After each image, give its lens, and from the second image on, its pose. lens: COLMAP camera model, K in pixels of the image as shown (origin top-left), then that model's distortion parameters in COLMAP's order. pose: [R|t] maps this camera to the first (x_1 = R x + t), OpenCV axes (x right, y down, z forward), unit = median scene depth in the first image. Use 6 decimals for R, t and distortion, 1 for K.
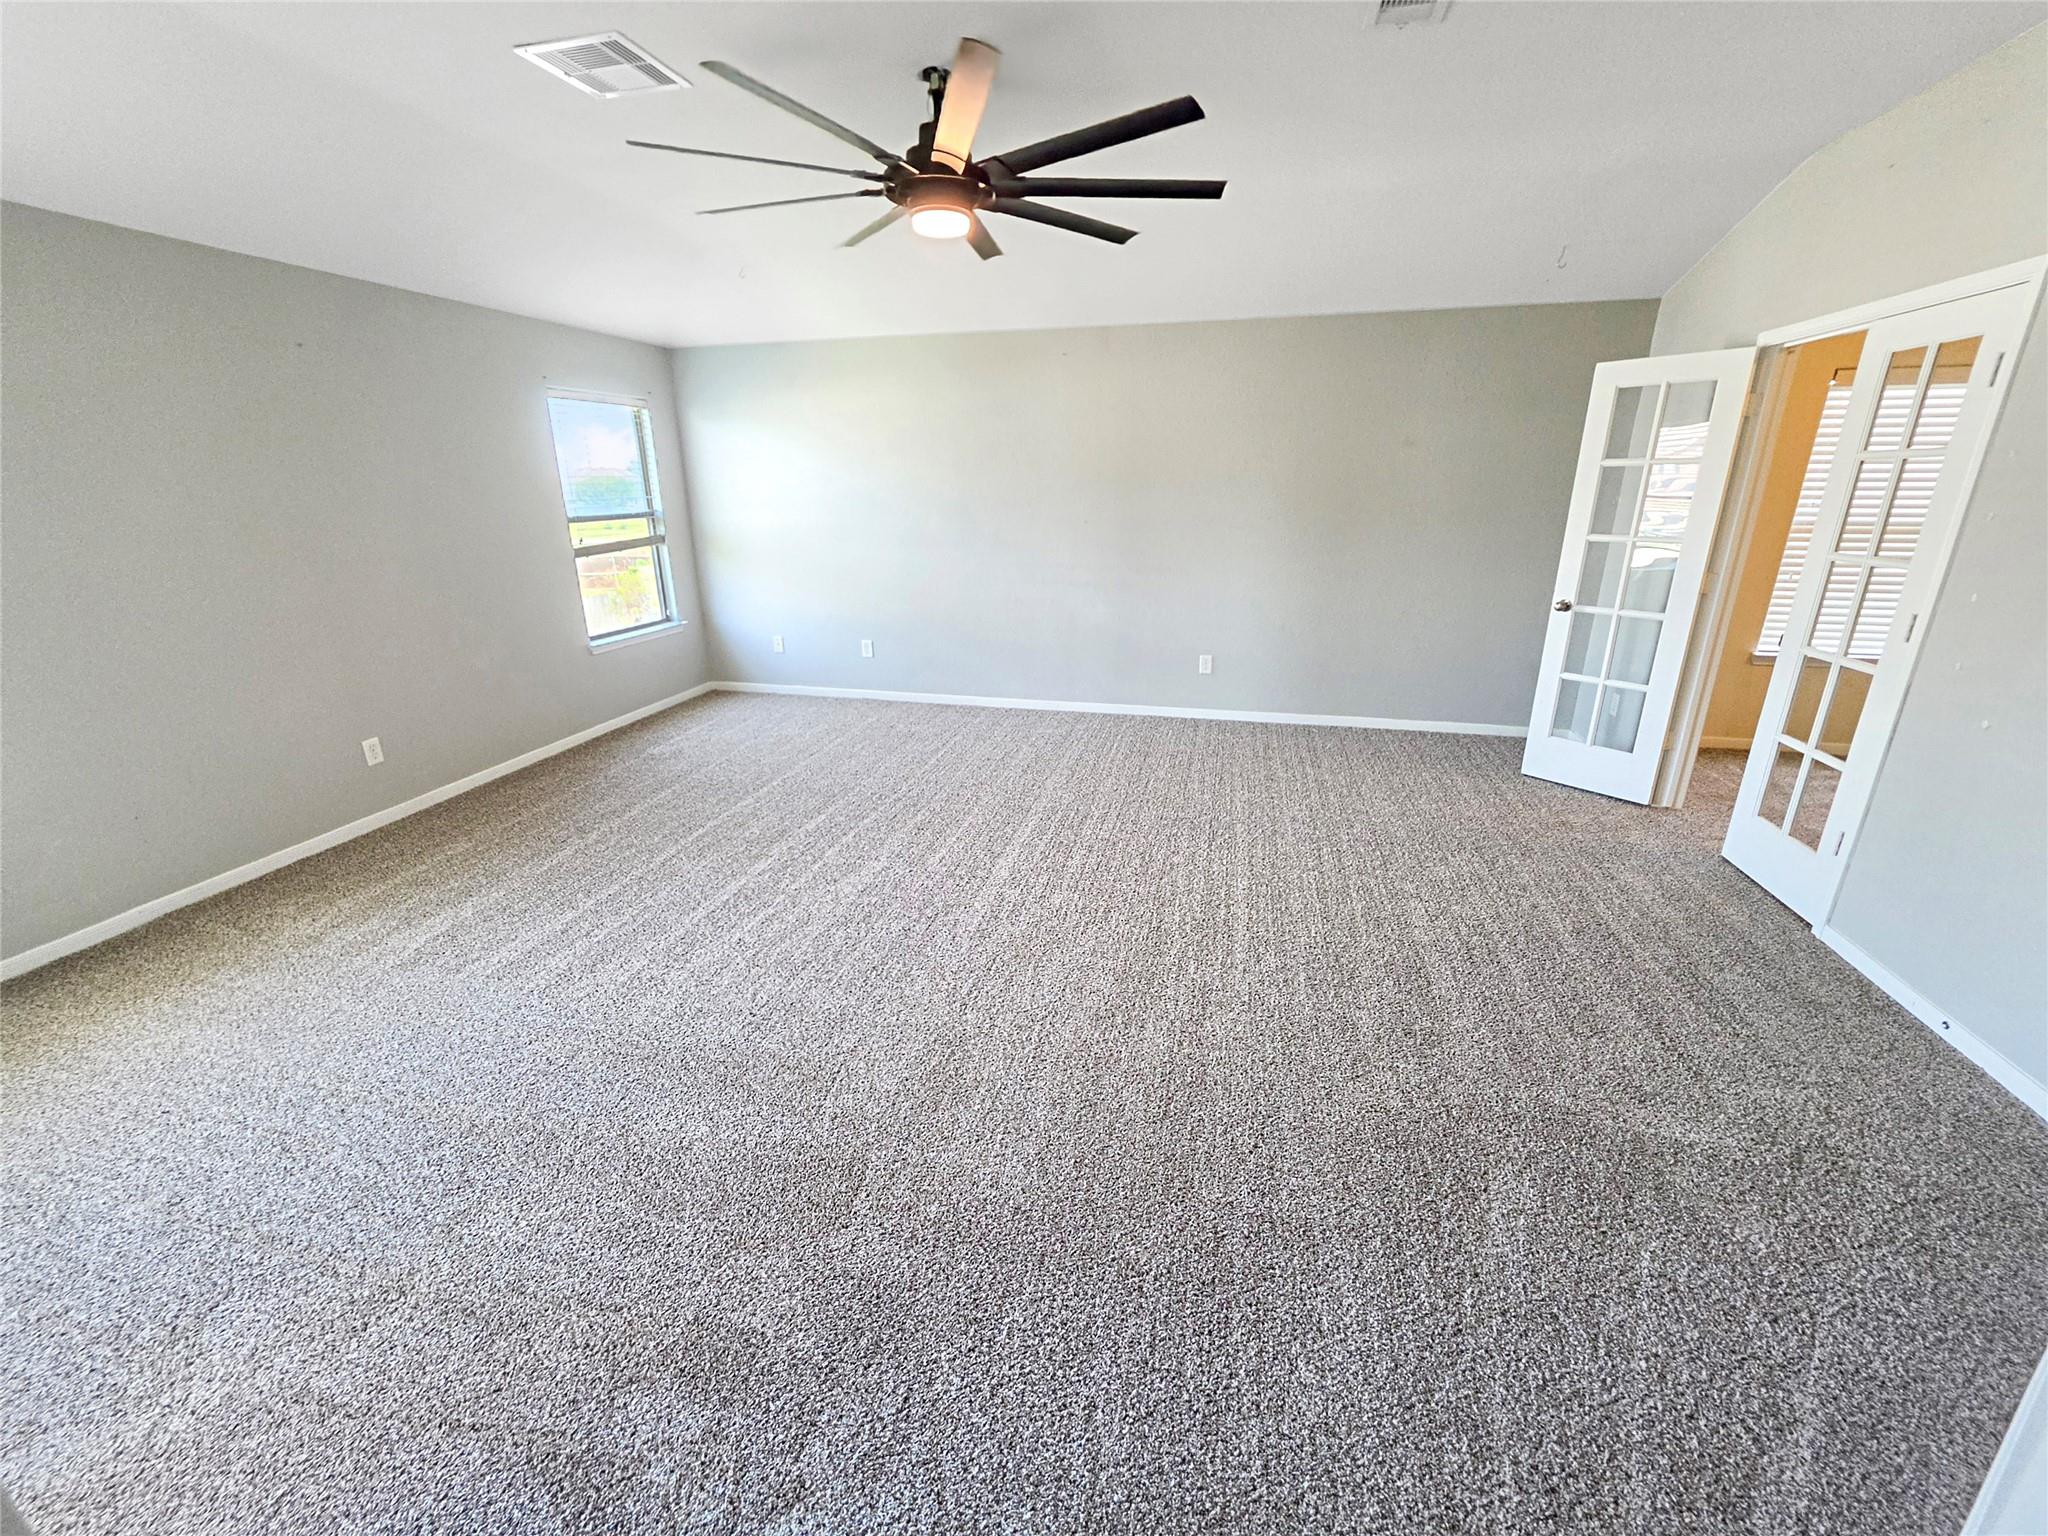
lens RADIAL K [[829.2, 0, 1027.7], [0, 829.2, 779.7], [0, 0, 1]] dist [-0.004104, 0.000351]
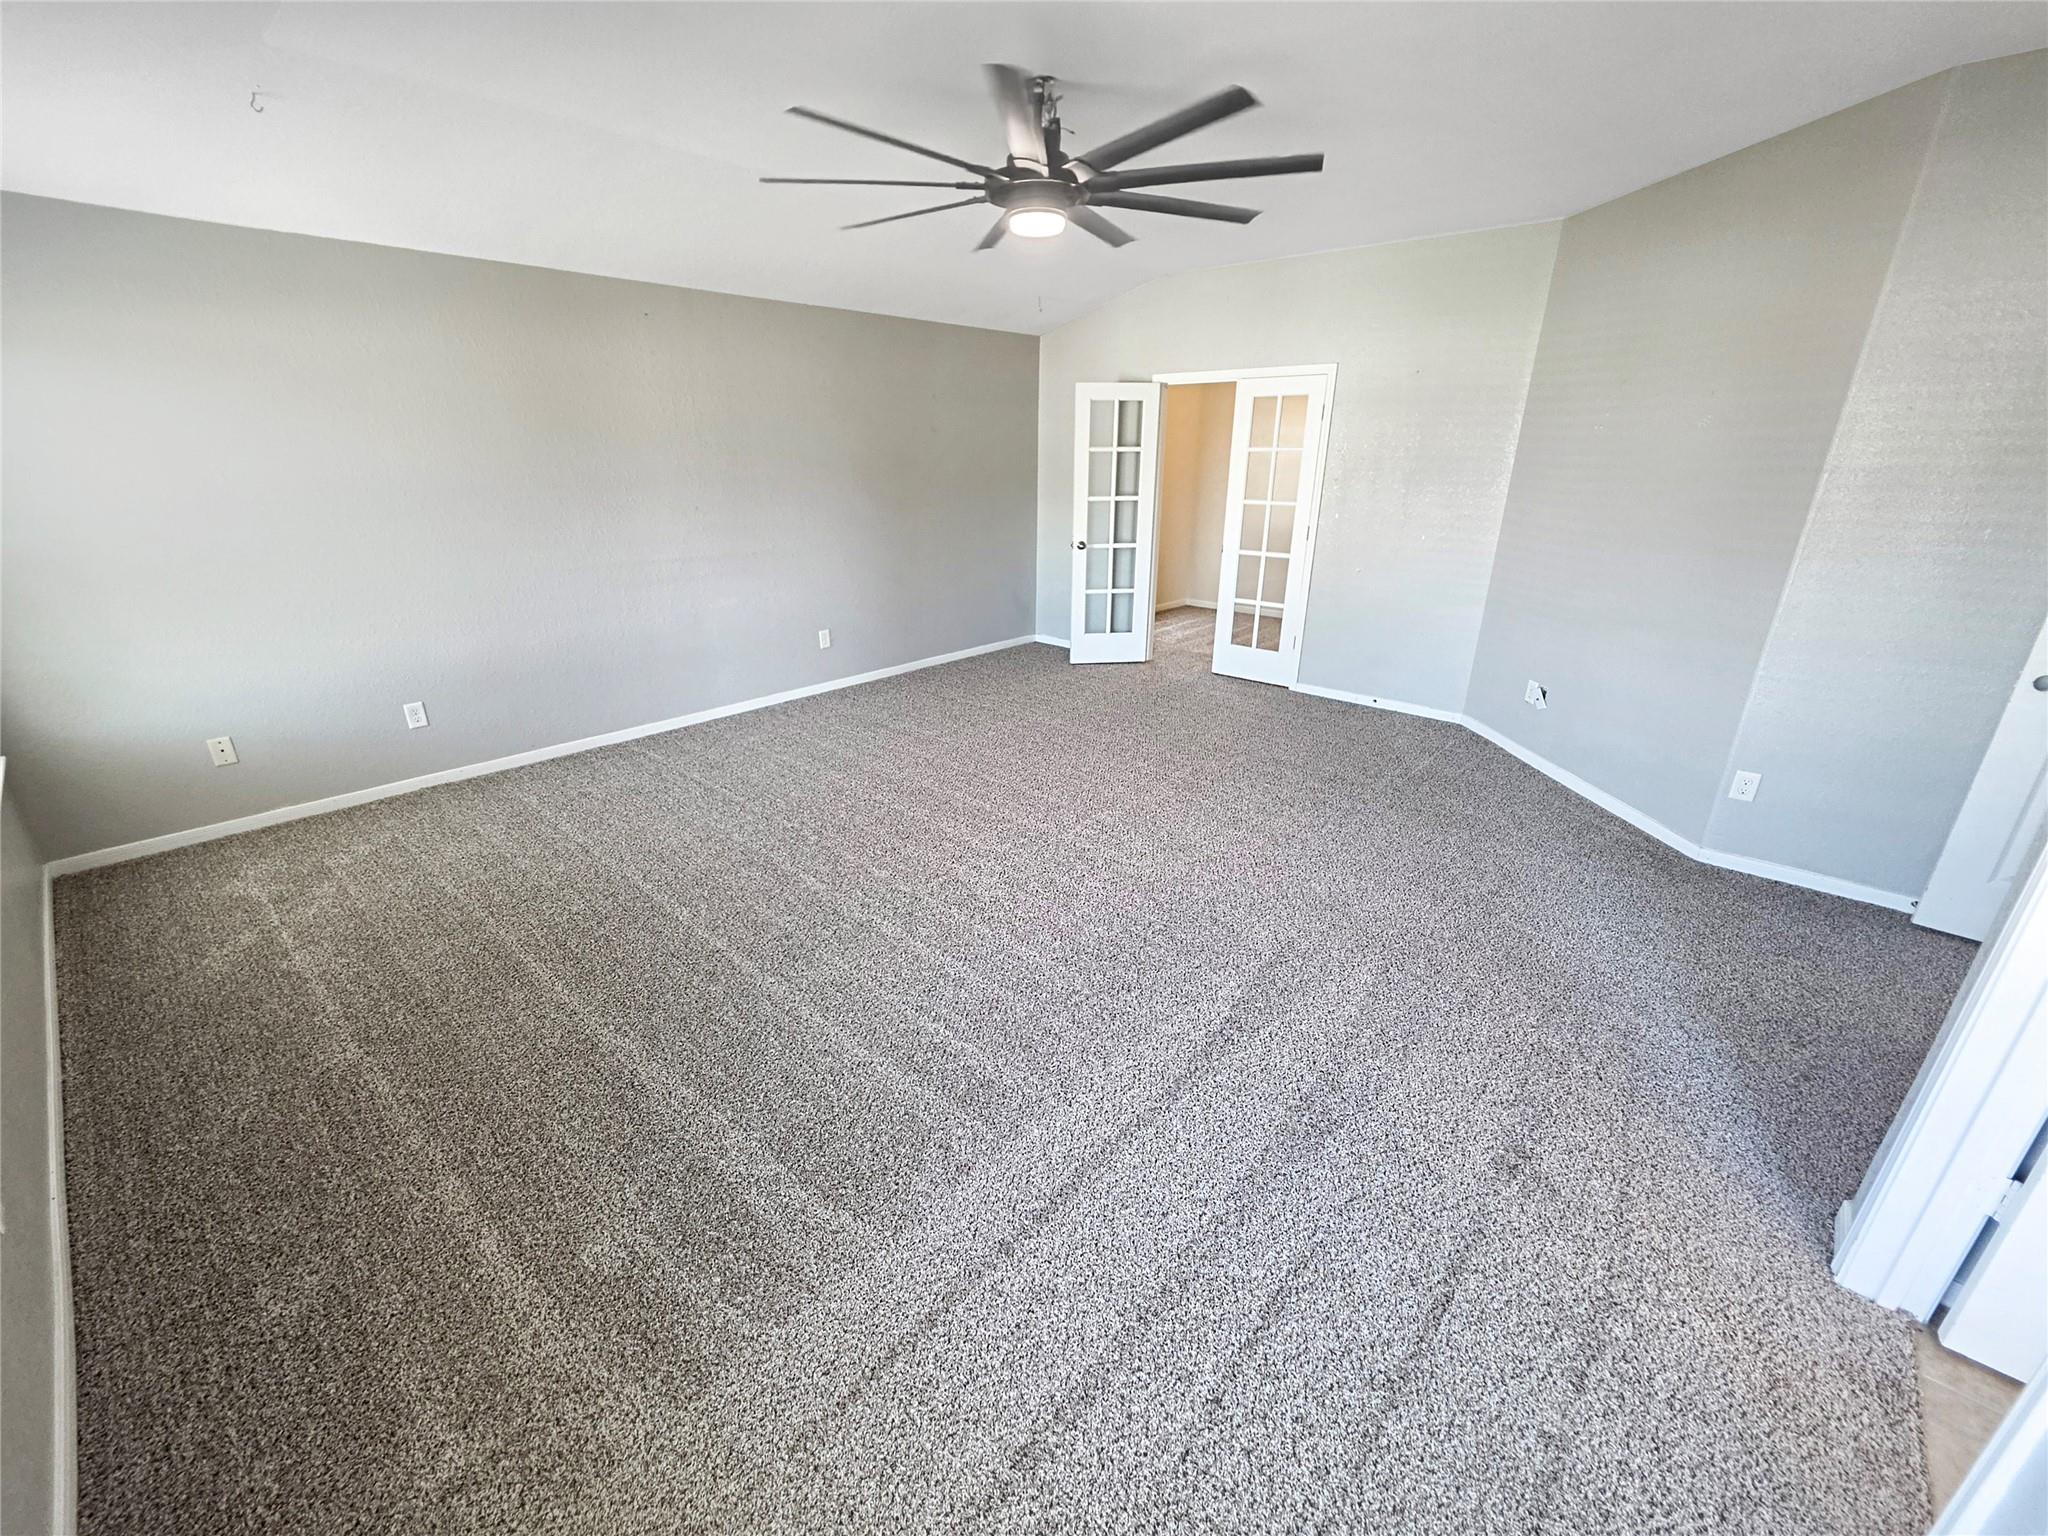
lens RADIAL K [[829.2, 0, 1019.2], [0, 829.2, 767.0], [0, 0, 1]] dist [-0.004104, 0.000351]
pose [[0.487436, -0.309550, 0.816447, -0.796025], [0.295575, 0.938342, 0.179301, -0.144983], [-0.821609, 0.153924, 0.548877, 0.358323]]
